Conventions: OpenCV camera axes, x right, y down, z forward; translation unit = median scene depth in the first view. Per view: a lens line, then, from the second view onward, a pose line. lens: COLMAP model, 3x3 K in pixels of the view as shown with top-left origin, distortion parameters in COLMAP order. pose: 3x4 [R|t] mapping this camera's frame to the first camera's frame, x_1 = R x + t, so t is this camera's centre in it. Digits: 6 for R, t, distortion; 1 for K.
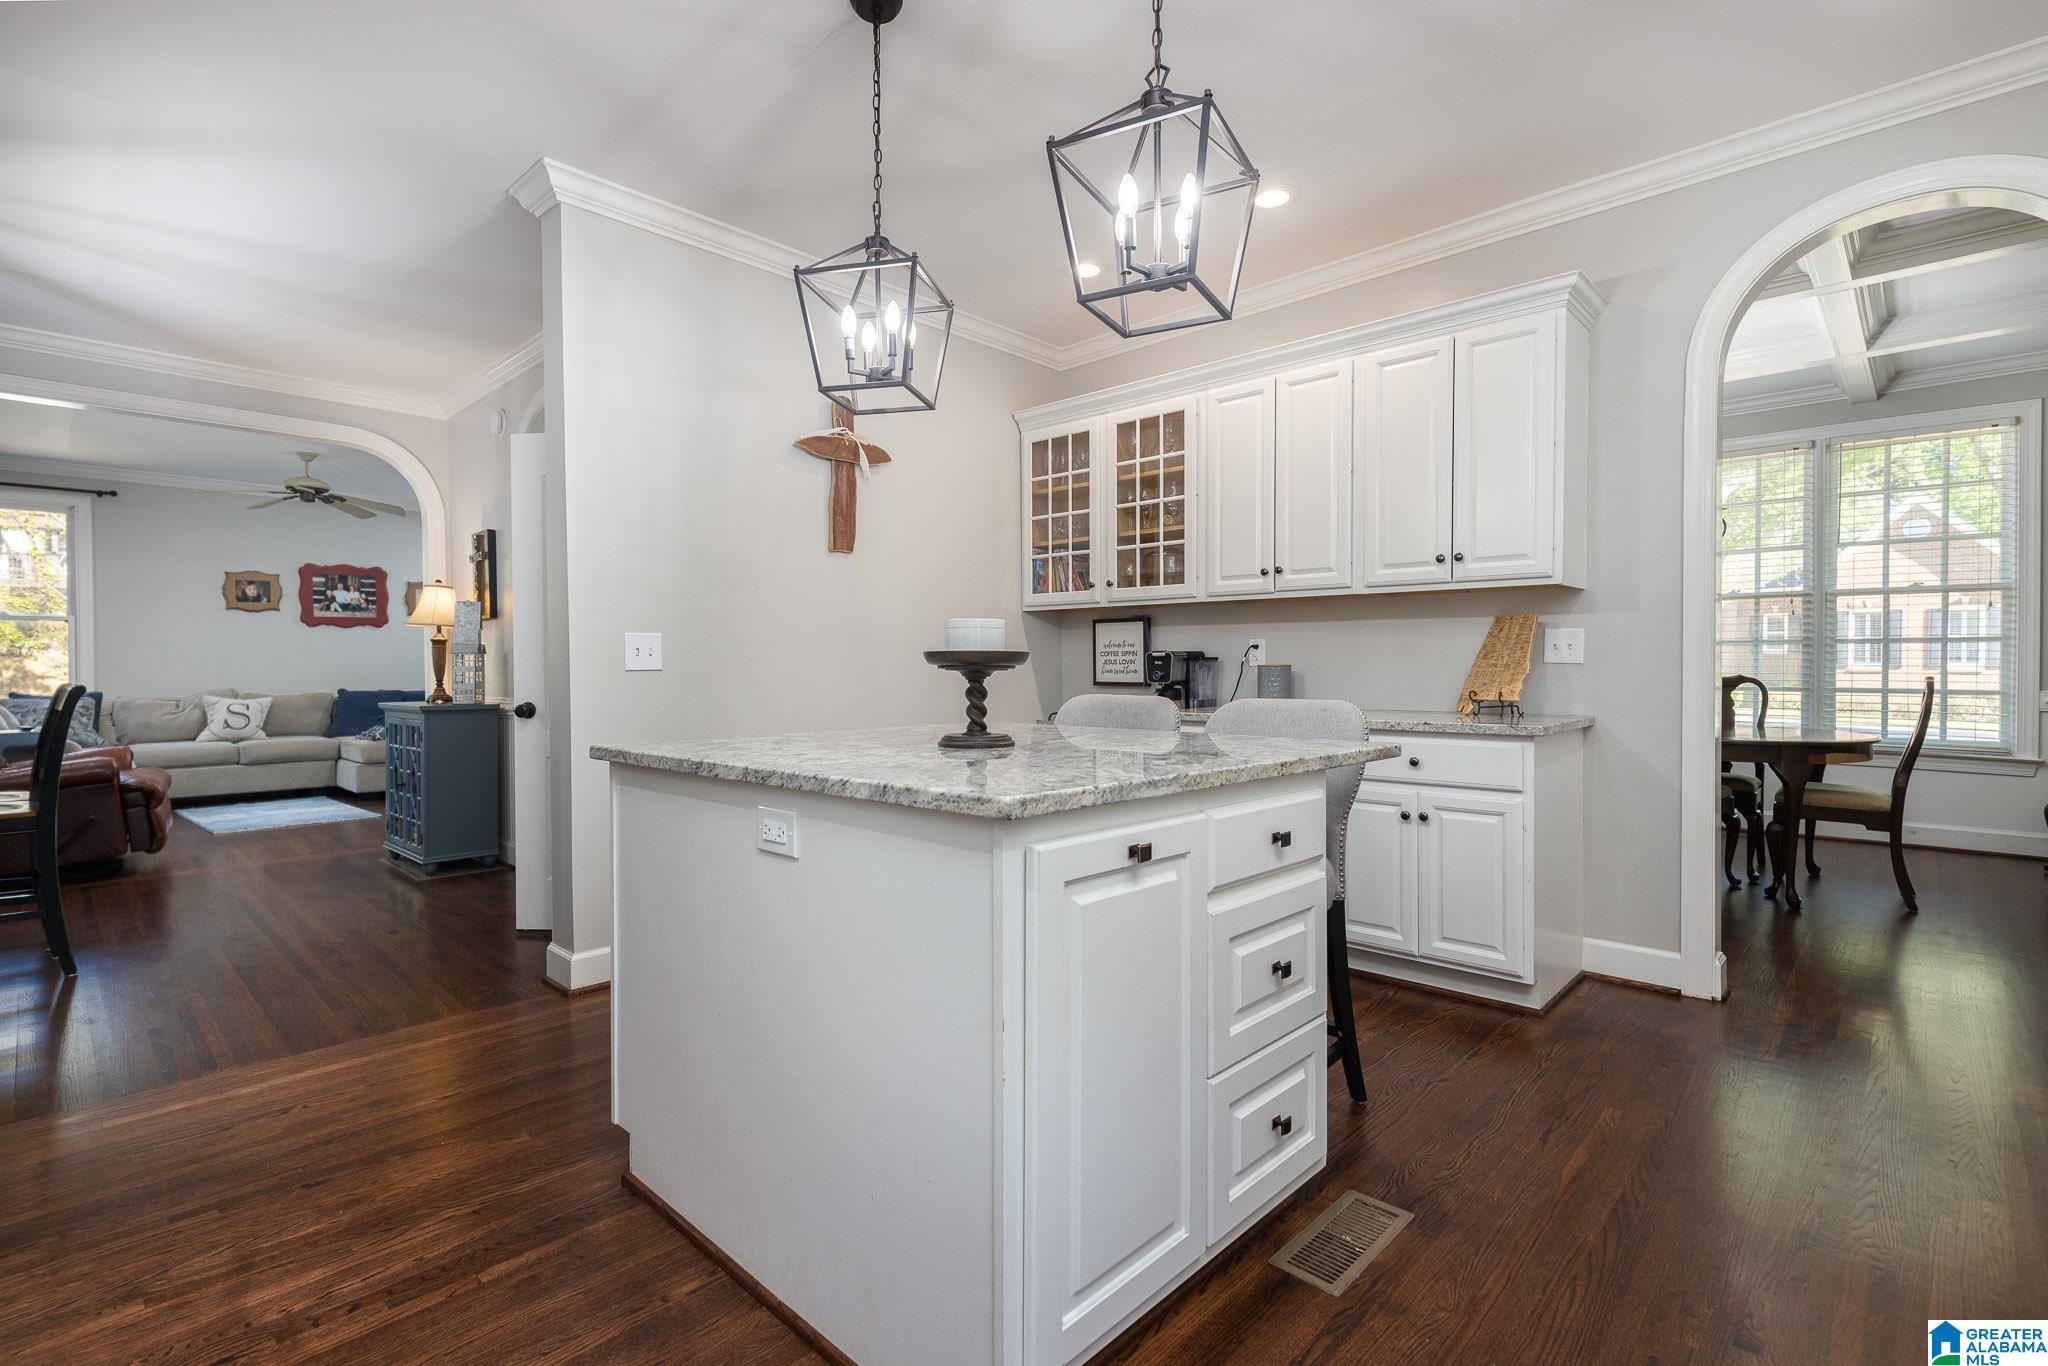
lens RADIAL K [[933.7, 0, 1024.0], [0, 933.7, 683.0], [0, 0, 1]] dist [0.002395, 0.000466]
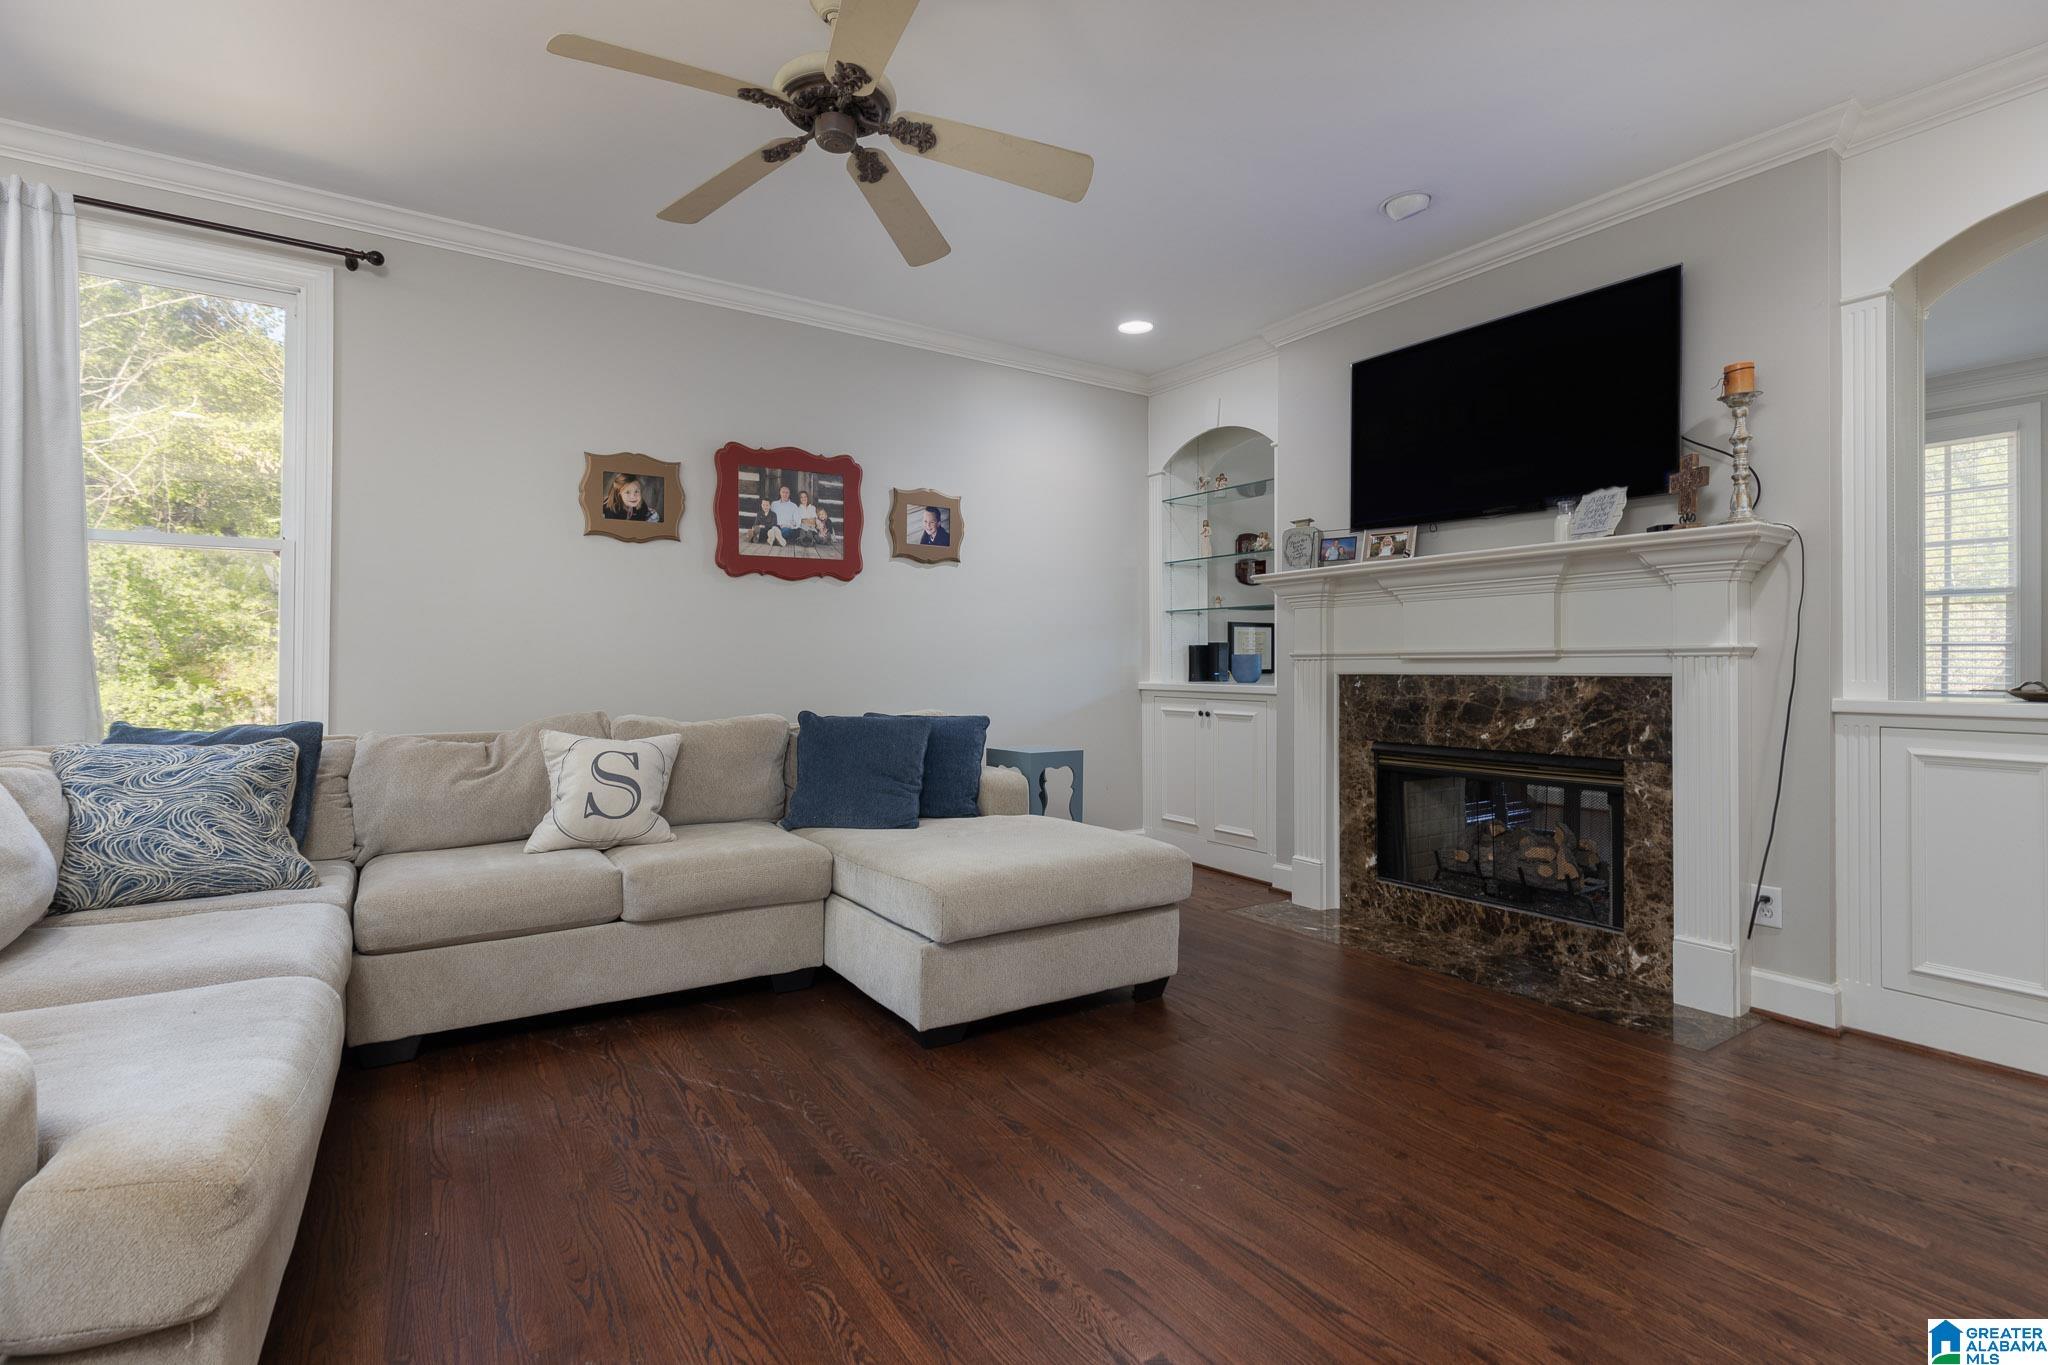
lens RADIAL K [[938.0, 0, 1019.7], [0, 938.0, 649.7], [0, 0, 1]] dist [-0.000600, 0.000162]
pose [[0.974415, 0.003057, -0.224736, -0.518309], [-0.010748, 0.999397, -0.033005, -0.009094], [0.224499, 0.034576, 0.973861, 0.576501]]
